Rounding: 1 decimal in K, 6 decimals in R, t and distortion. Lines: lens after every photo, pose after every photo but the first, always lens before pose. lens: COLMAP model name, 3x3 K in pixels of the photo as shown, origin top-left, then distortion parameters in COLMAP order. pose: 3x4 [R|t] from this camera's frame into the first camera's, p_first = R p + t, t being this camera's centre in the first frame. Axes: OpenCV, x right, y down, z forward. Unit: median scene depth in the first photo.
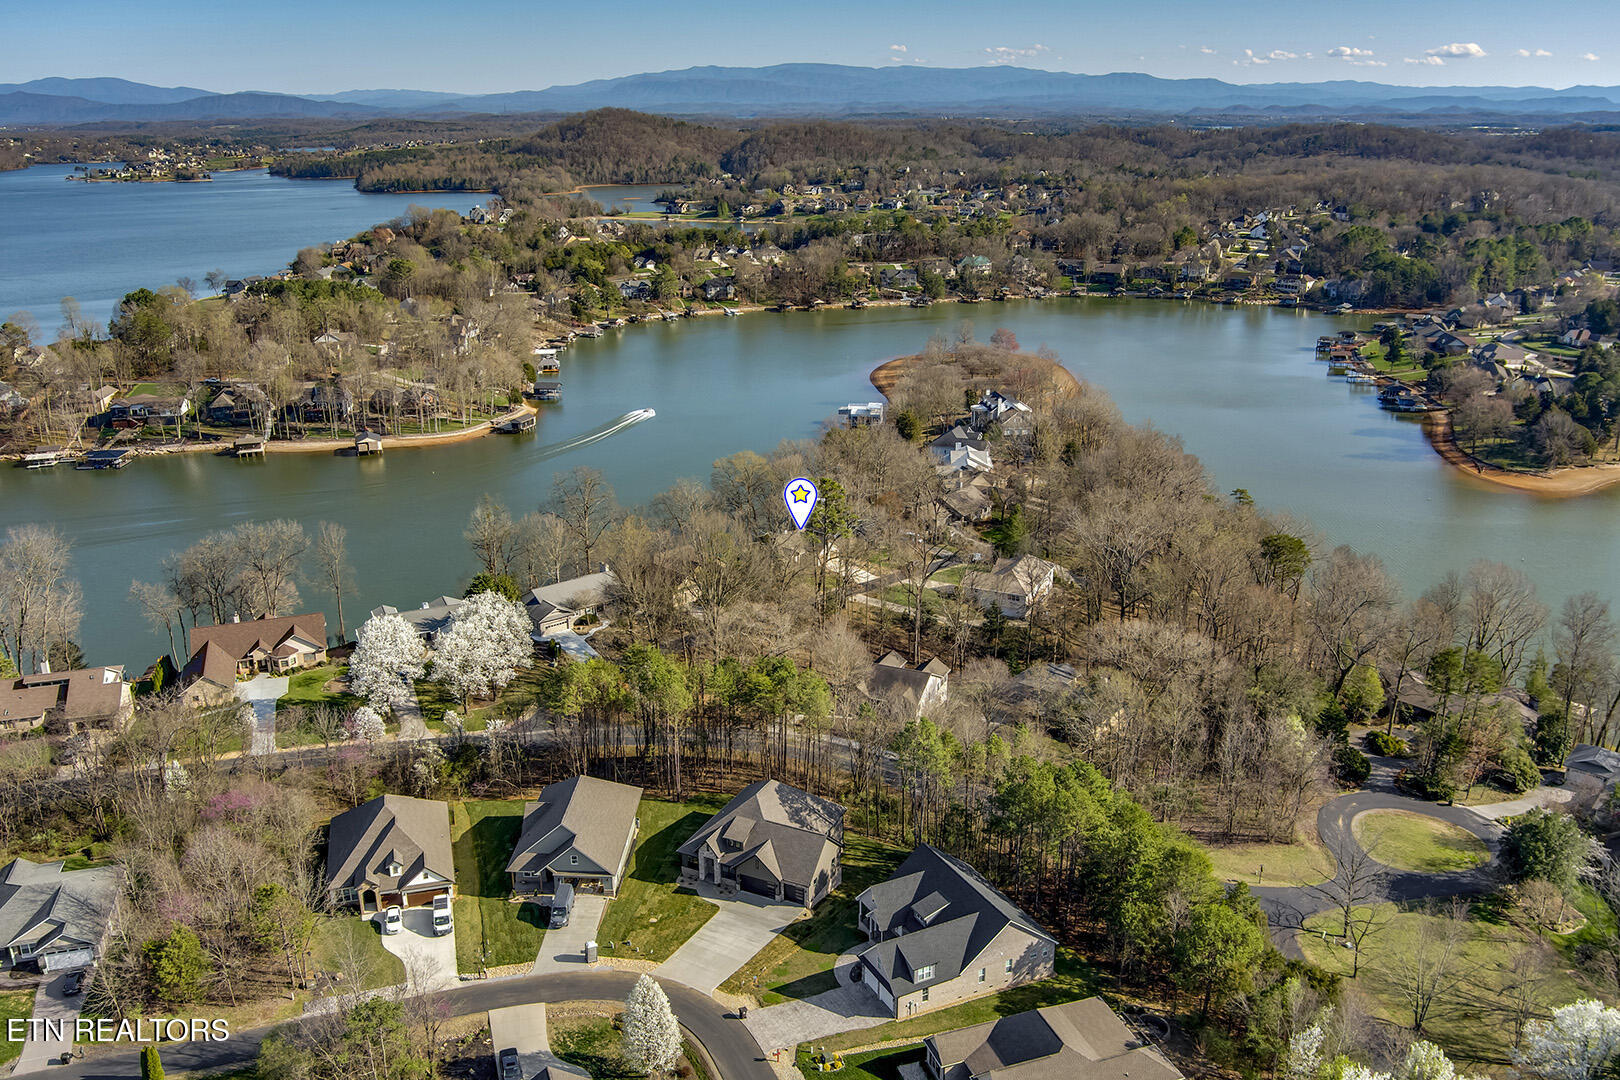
lens RADIAL K [[1331.4, 0, 810.0], [0, 1331.4, 540.0], [0, 0, 1]] dist [-0.074118, 0.012955]
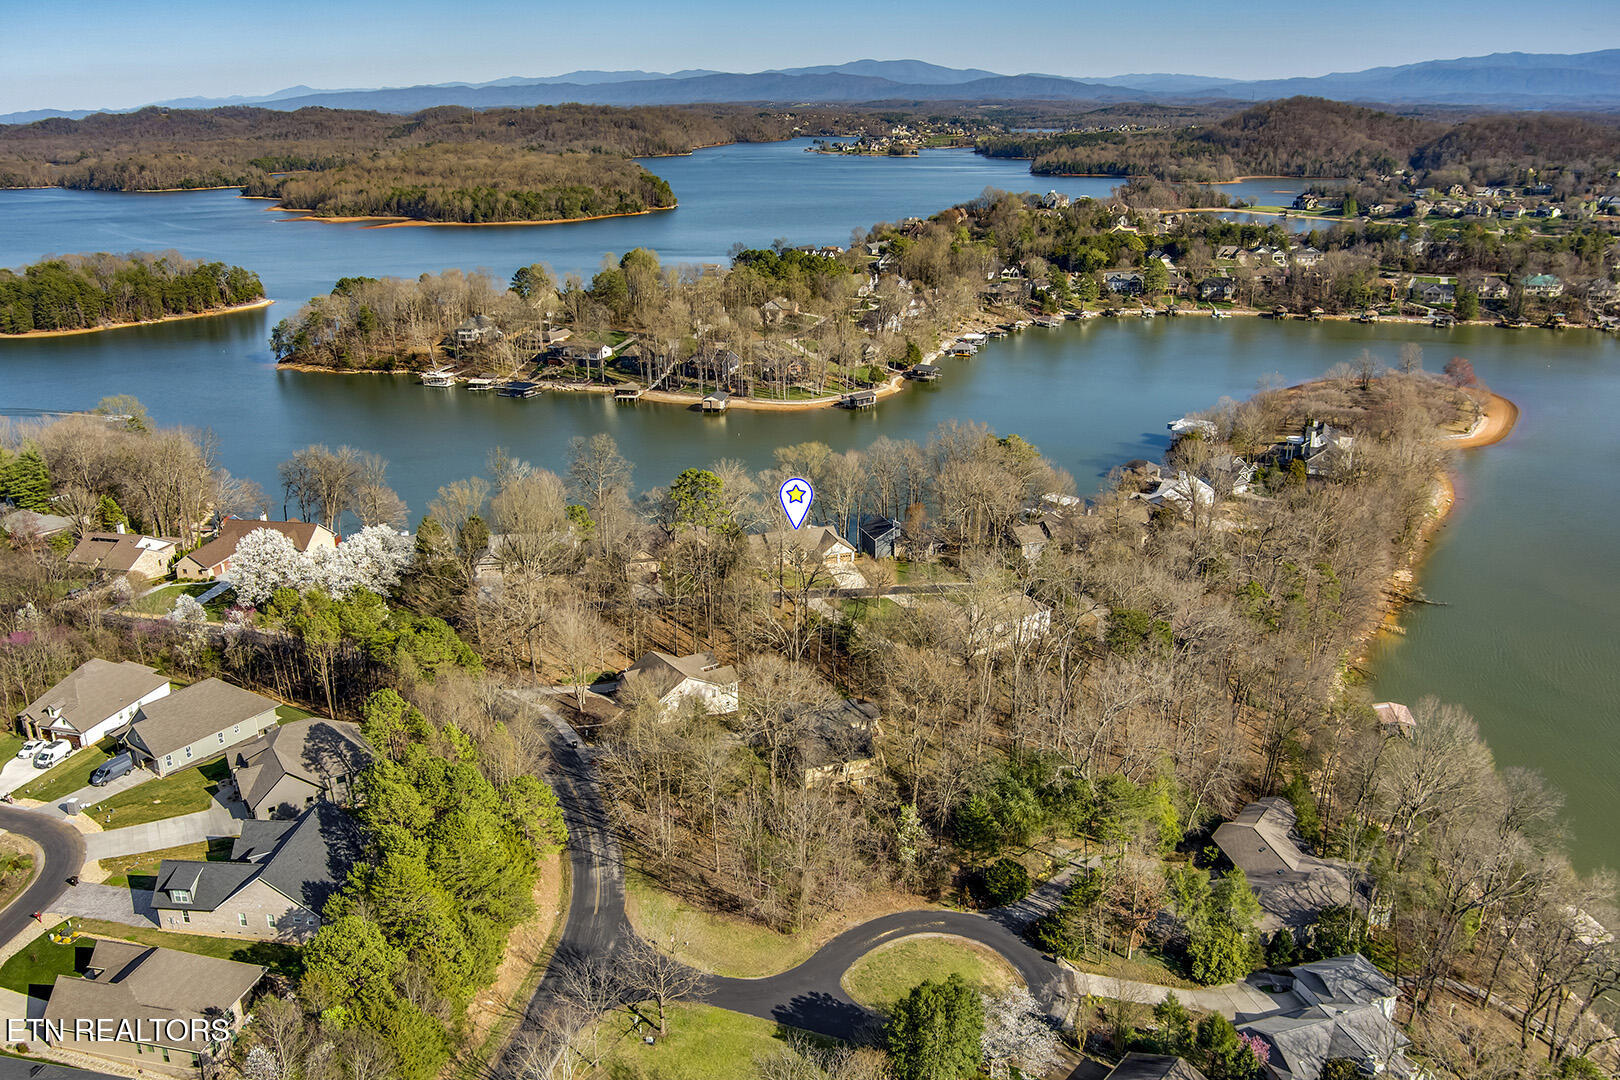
lens RADIAL K [[1331.4, 0, 810.0], [0, 1331.4, 540.0], [0, 0, 1]] dist [-0.074118, 0.012955]
pose [[0.858435, 0.158954, -0.487670, 0.158954], [-0.153926, 0.986782, 0.050686, -0.015668], [0.489281, 0.031555, 0.871555, 0.046844]]
